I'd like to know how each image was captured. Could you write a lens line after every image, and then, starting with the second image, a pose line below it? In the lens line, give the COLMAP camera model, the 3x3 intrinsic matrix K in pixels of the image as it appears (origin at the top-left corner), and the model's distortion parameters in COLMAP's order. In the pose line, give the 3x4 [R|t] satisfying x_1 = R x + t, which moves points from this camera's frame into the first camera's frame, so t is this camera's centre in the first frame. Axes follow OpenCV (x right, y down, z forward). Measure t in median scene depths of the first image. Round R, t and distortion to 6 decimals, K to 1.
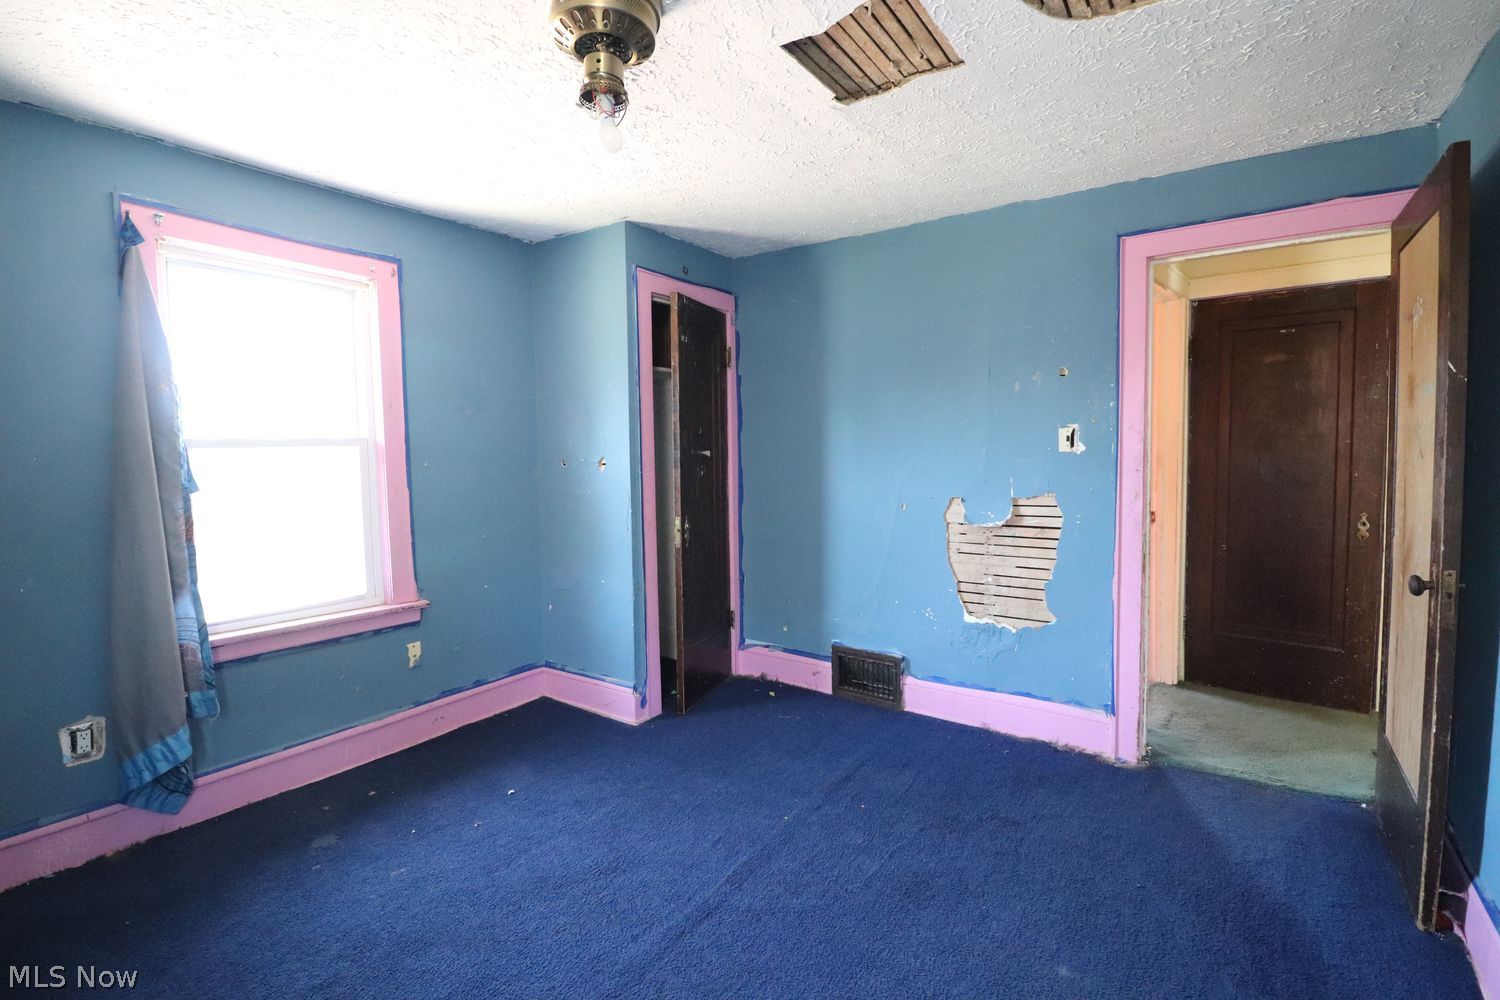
lens RADIAL K [[694.1, 0, 755.3], [0, 694.1, 494.1], [0, 0, 1]] dist [-0.004322, -0.000352]
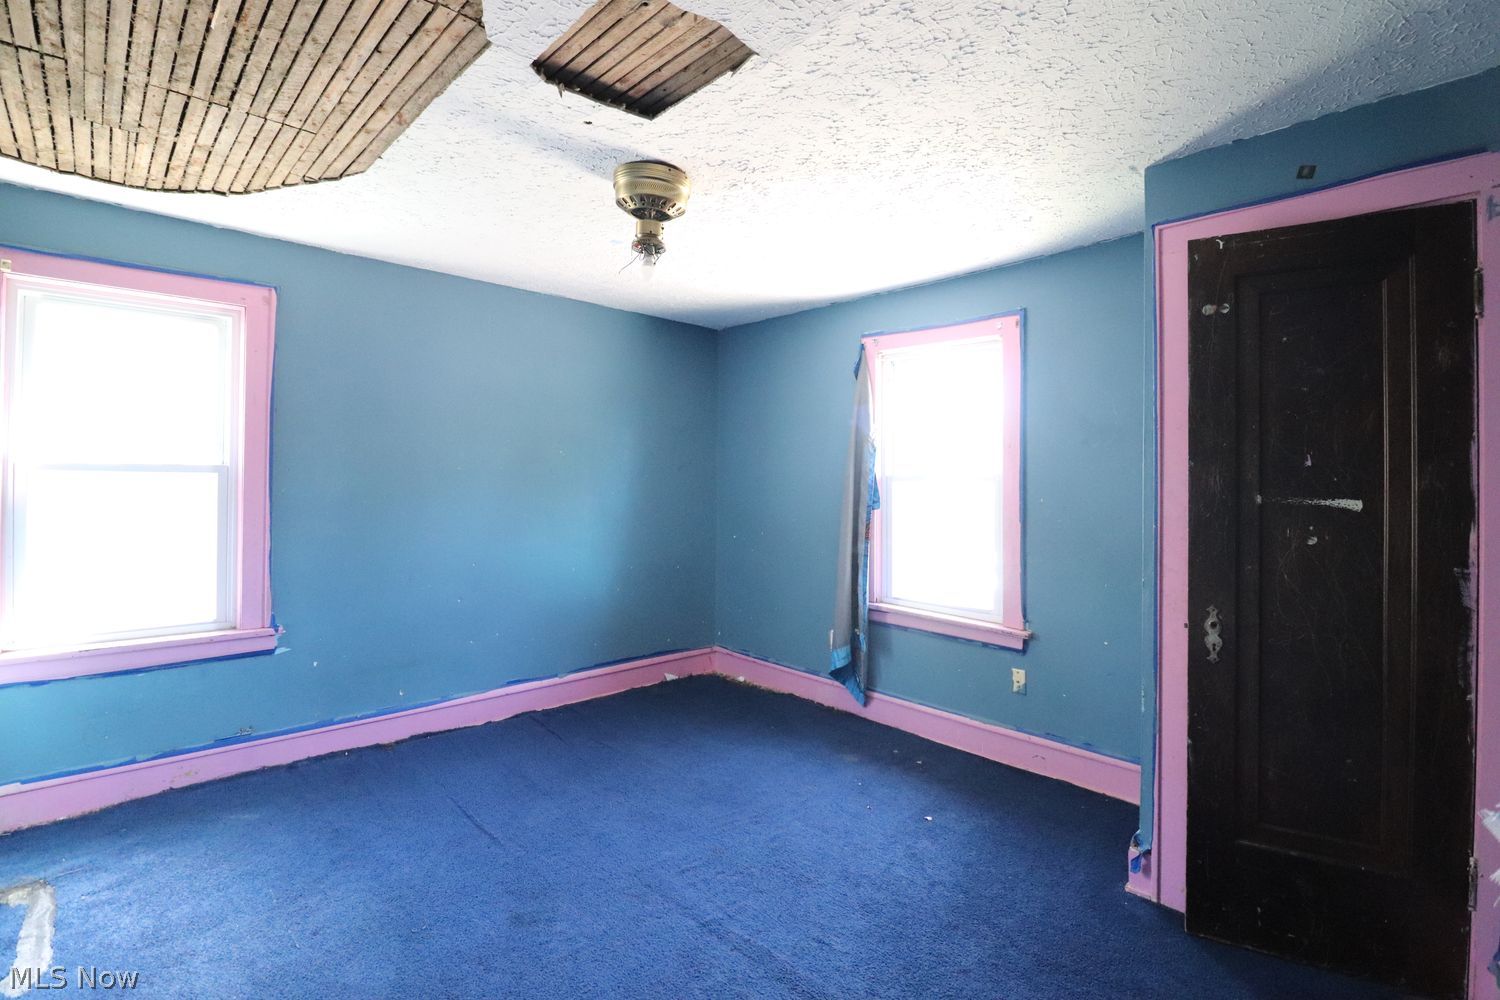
lens RADIAL K [[694.1, 0, 756.0], [0, 694.1, 489.4], [0, 0, 1]] dist [-0.004322, -0.000352]
pose [[-0.205890, 0.024886, -0.978259, 0.621447], [-0.070817, 0.996677, 0.040259, -0.072305], [0.976009, 0.077566, -0.203443, 0.821630]]
